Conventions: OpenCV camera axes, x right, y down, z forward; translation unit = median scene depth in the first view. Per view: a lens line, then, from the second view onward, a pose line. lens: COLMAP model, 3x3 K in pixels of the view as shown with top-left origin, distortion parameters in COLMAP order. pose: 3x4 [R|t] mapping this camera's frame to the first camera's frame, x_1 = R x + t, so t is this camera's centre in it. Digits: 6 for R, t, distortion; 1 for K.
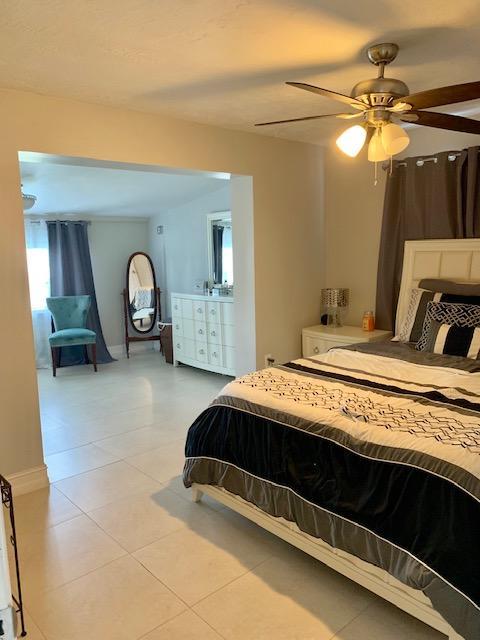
lens RADIAL K [[496.6, 0, 239.8], [0, 496.6, 318.6], [0, 0, 1]] dist [0.044718, -0.021967]
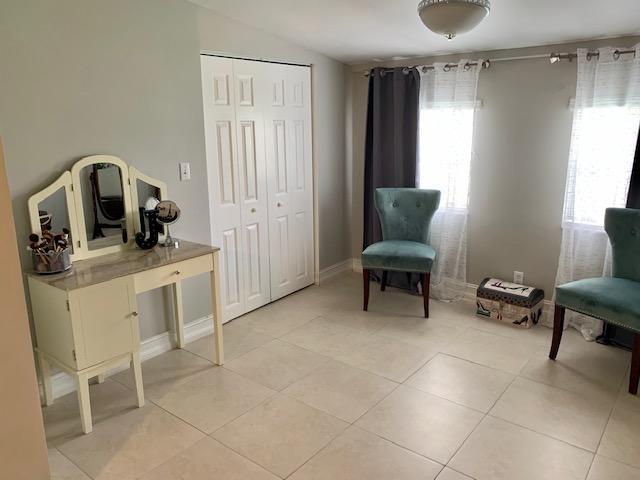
lens RADIAL K [[496.6, 0, 320.2], [0, 496.6, 236.8], [0, 0, 1]] dist [0.044718, -0.021967]
pose [[0.182097, 0.250626, -0.950804, 0.048089], [-0.133893, 0.964284, 0.228536, -0.089541], [0.974122, 0.085691, 0.209150, 0.607431]]
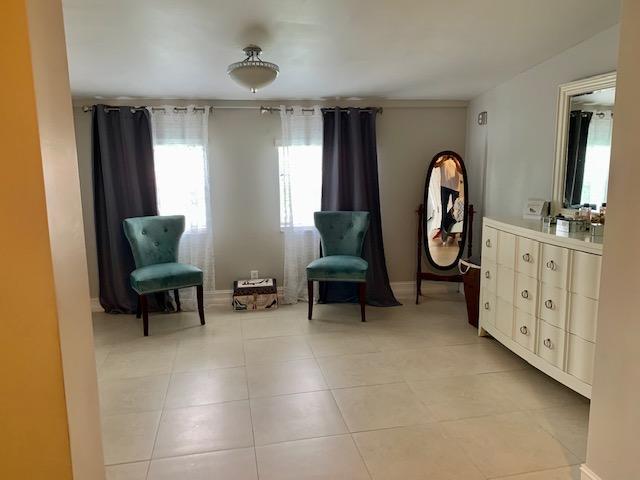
lens RADIAL K [[496.6, 0, 324.7], [0, 496.6, 238.9], [0, 0, 1]] dist [0.044718, -0.021967]
pose [[0.873535, 0.095108, -0.477379, -0.011653], [-0.075742, 0.995338, 0.059704, -0.046428], [0.480832, -0.015996, 0.876667, 0.345692]]
